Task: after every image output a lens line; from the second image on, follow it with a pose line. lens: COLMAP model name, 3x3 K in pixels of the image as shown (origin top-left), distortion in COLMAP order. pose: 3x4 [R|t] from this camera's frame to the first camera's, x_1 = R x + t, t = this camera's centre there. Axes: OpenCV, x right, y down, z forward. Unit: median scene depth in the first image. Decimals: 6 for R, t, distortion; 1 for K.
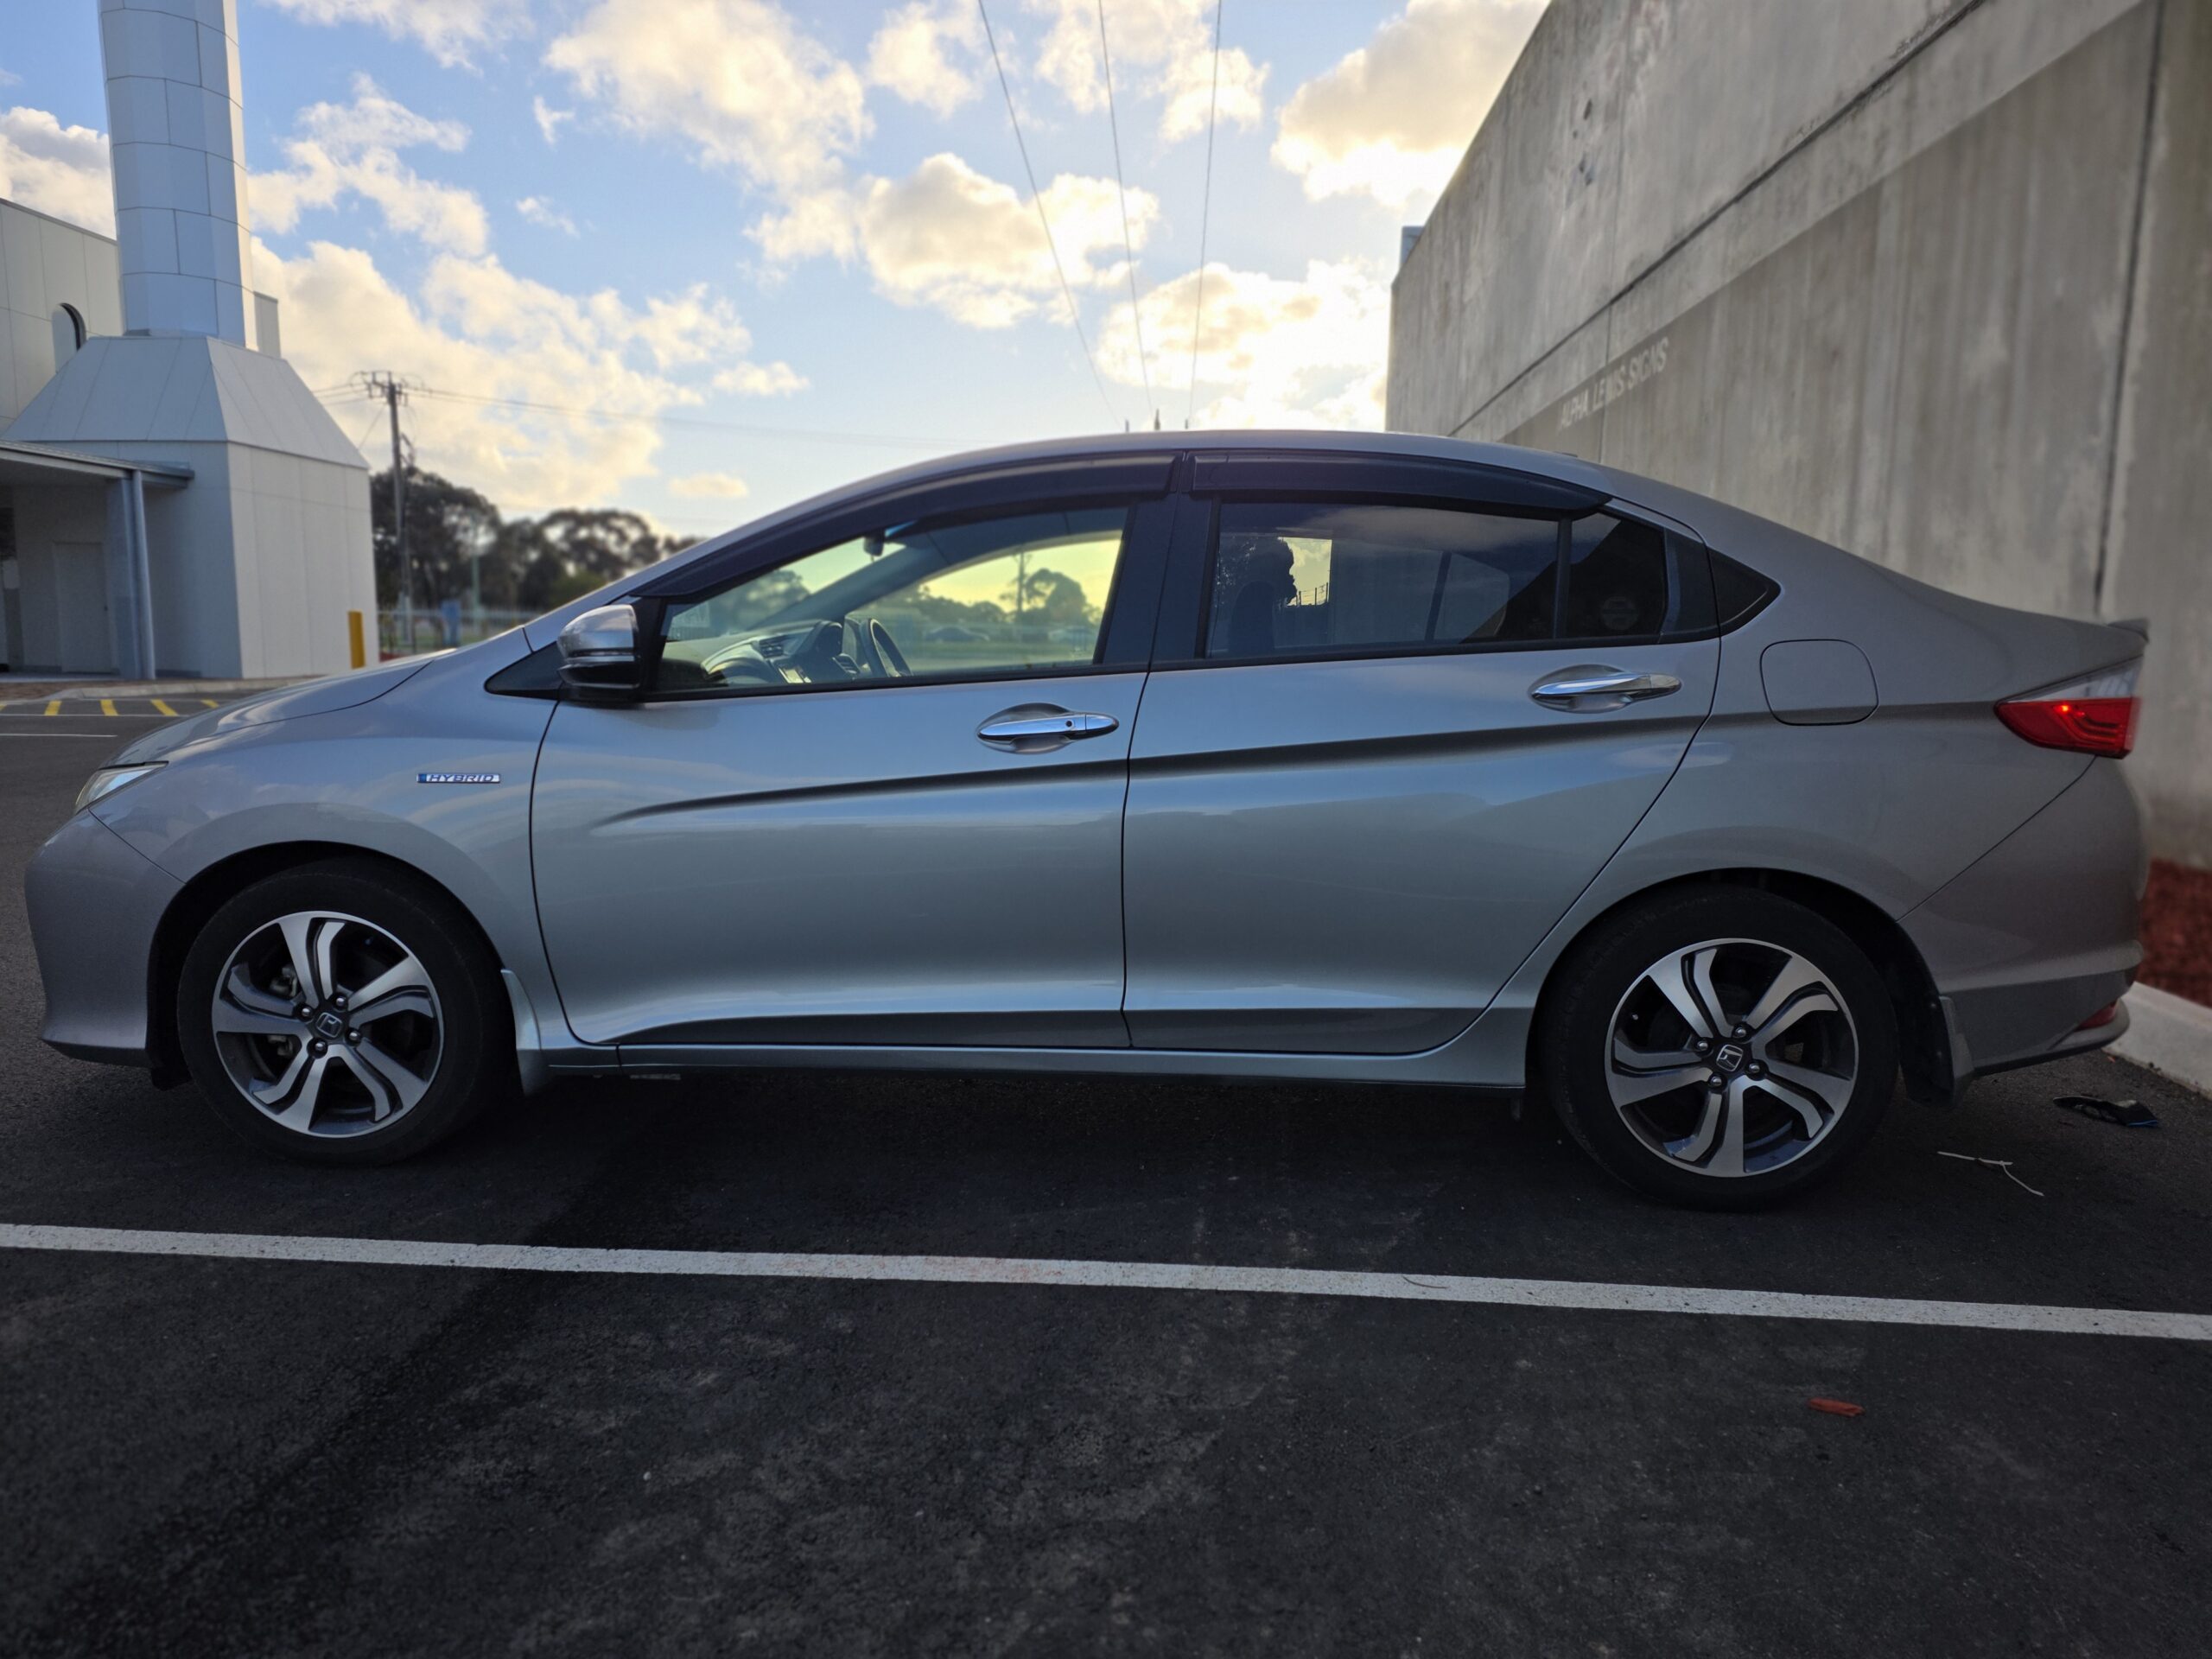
lens RADIAL K [[1463.8, 0, 1083.7], [0, 1463.8, 833.1], [0, 0, 1]] dist [0.055786, -0.040834]
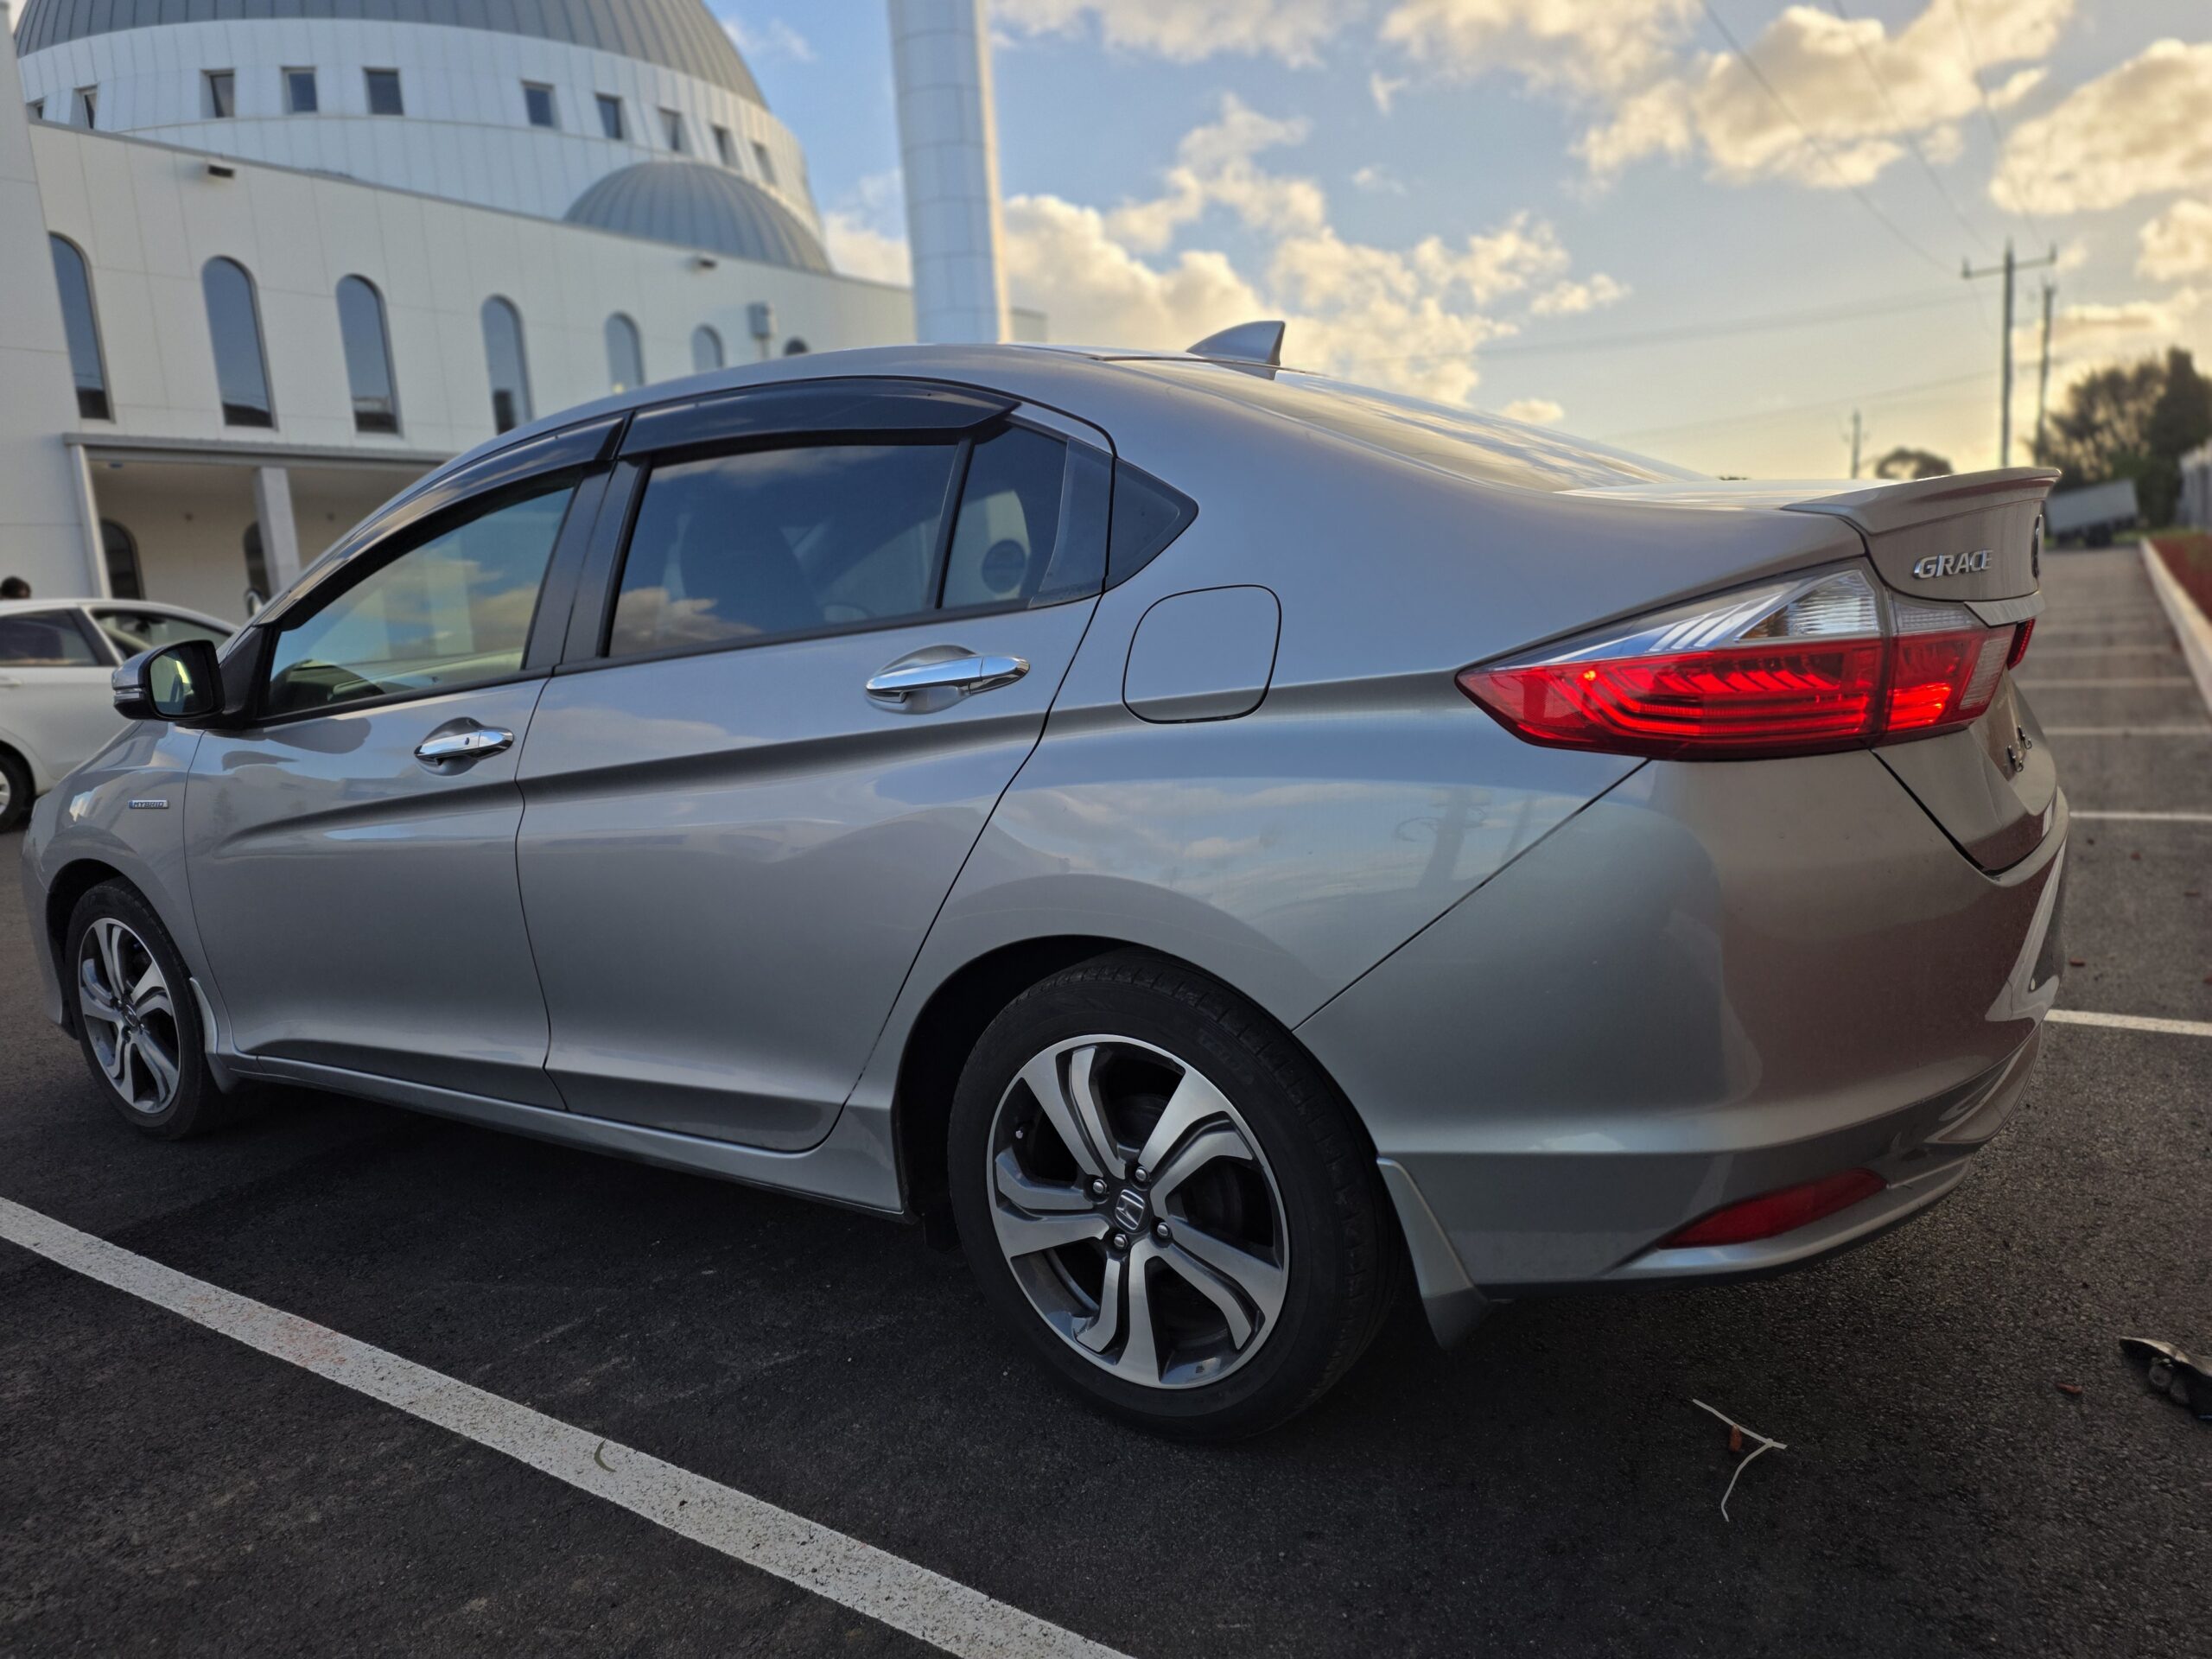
lens RADIAL K [[1463.8, 0, 1091.5], [0, 1463.8, 741.0], [0, 0, 1]] dist [0.055786, -0.040834]
pose [[0.851264, -0.027003, -0.524043, 0.146110], [0.018823, 0.999604, -0.020932, -0.009279], [0.524401, 0.007954, 0.851435, 0.076999]]
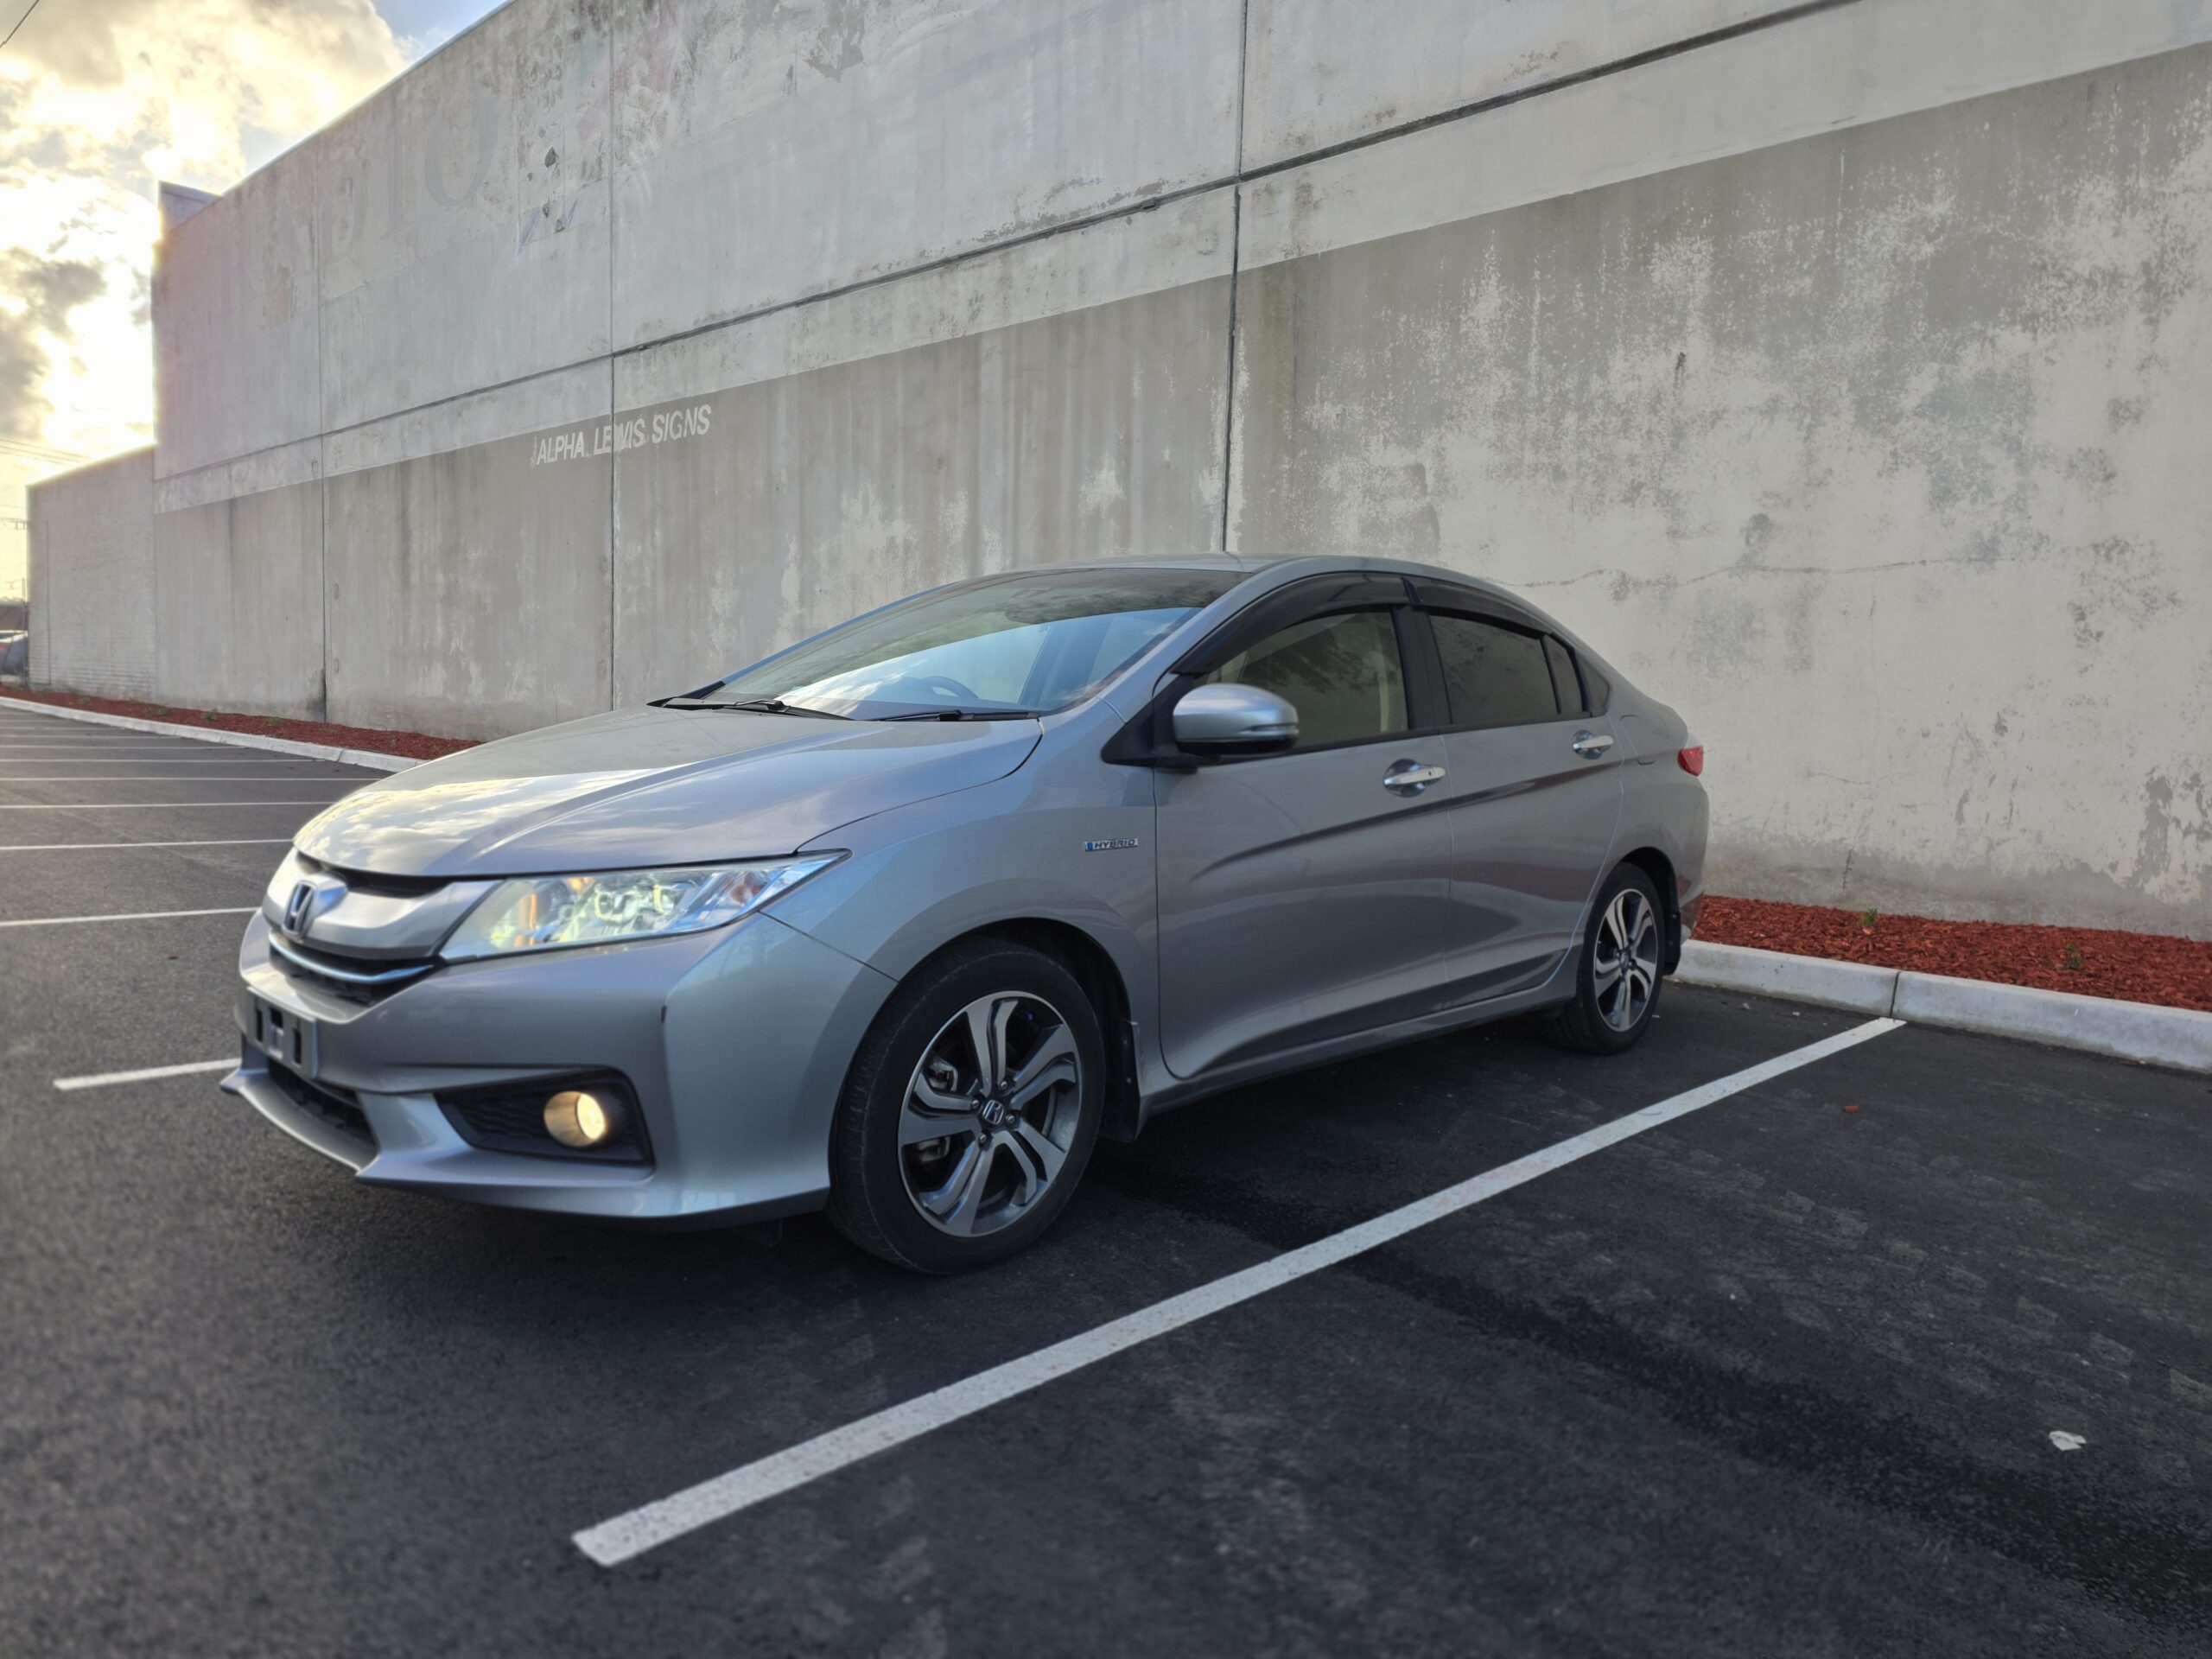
lens RADIAL K [[1463.8, 0, 1132.1], [0, 1463.8, 813.1], [0, 0, 1]] dist [0.055786, -0.040834]
pose [[0.639566, -0.044603, 0.767441, -0.228290], [0.067928, 0.997689, 0.001375, -0.011044], [-0.765729, 0.051252, 0.641118, 0.063018]]
